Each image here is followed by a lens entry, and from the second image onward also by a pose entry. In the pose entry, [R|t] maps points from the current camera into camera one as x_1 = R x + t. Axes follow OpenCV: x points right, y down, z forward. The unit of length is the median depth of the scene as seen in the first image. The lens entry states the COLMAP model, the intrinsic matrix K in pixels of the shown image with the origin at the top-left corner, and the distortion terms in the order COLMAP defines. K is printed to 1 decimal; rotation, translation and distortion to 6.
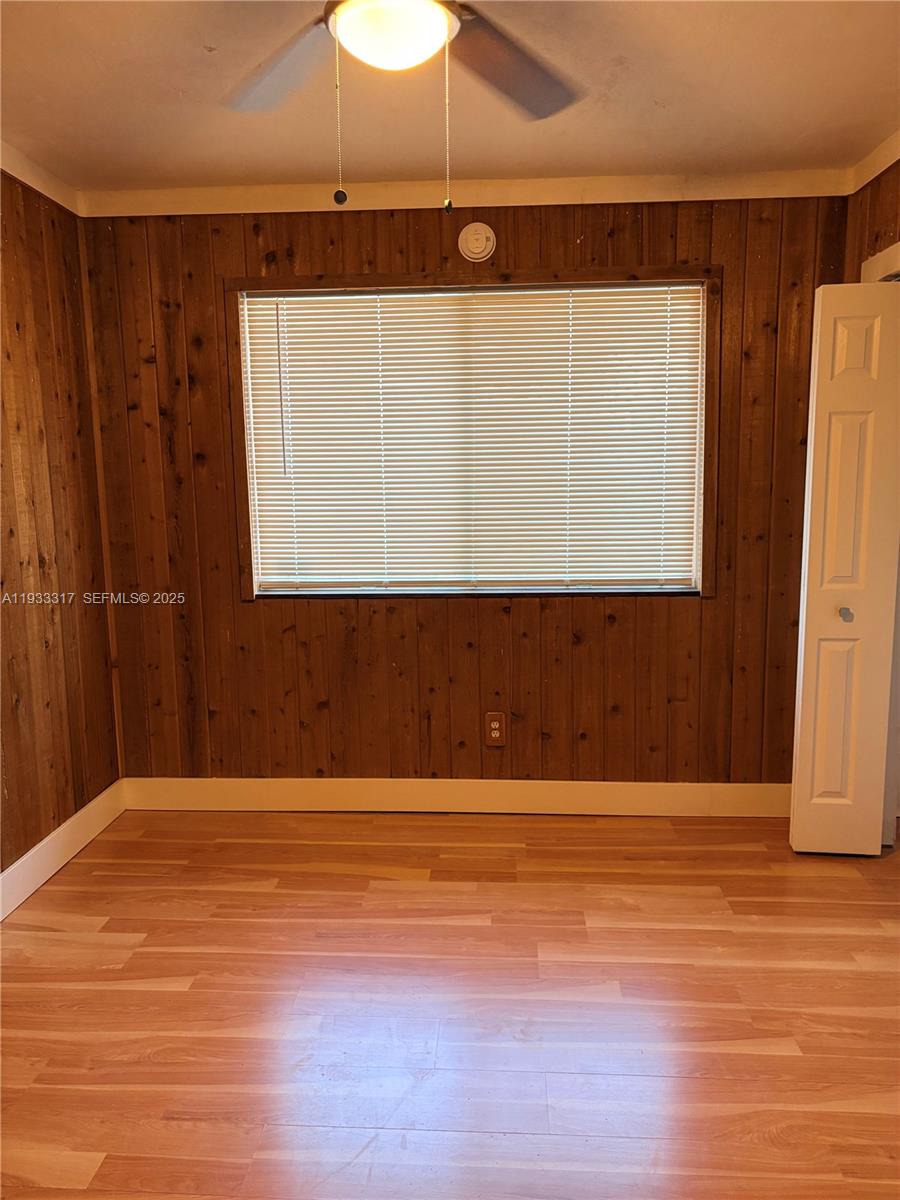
lens RADIAL K [[911.6, 0, 447.9], [0, 911.6, 600.3], [0, 0, 1]] dist [0.048423, -0.050534]
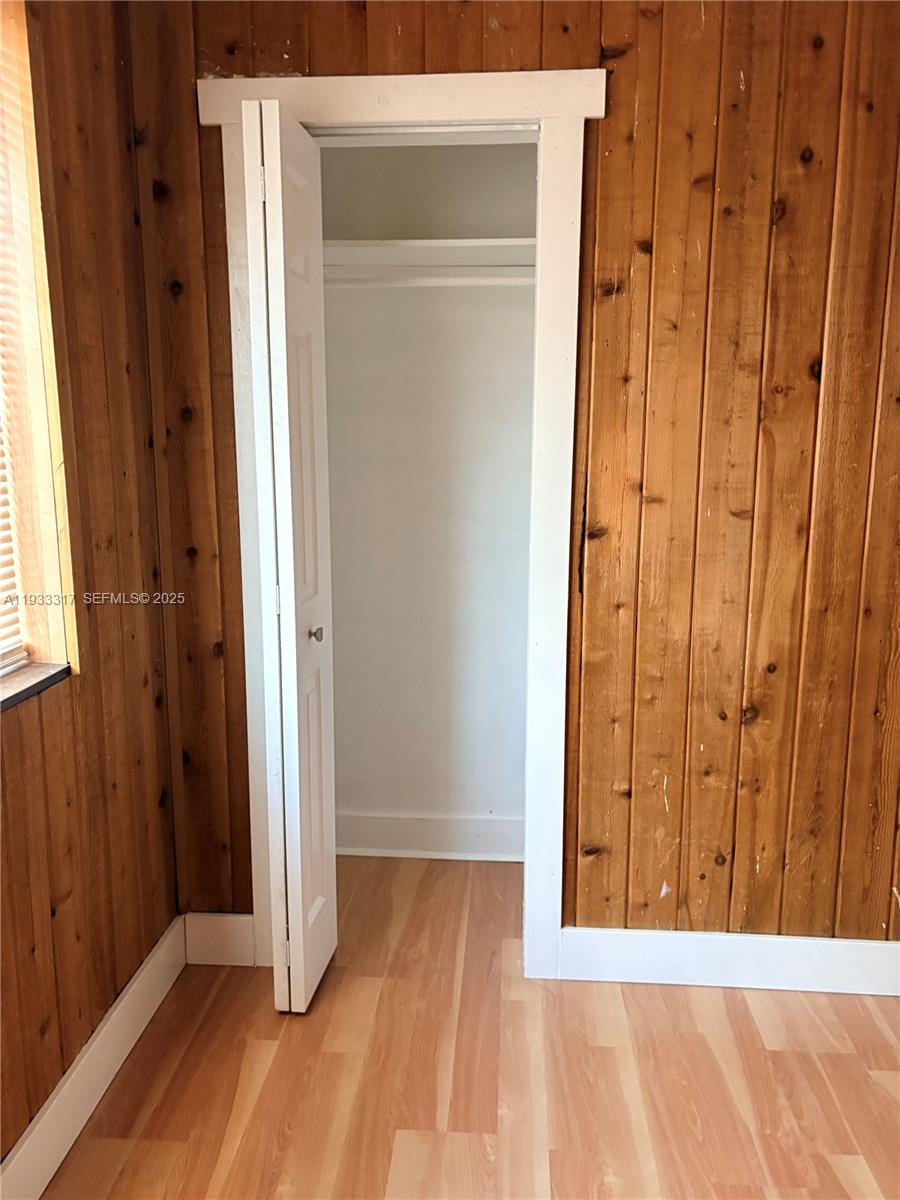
lens RADIAL K [[911.6, 0, 448.1], [0, 911.6, 597.4], [0, 0, 1]] dist [0.048423, -0.050534]
pose [[0.017801, -0.168361, 0.985565, -0.243211], [0.150541, 0.974935, 0.163826, -0.120723], [-0.988444, 0.145452, 0.042700, 0.940152]]
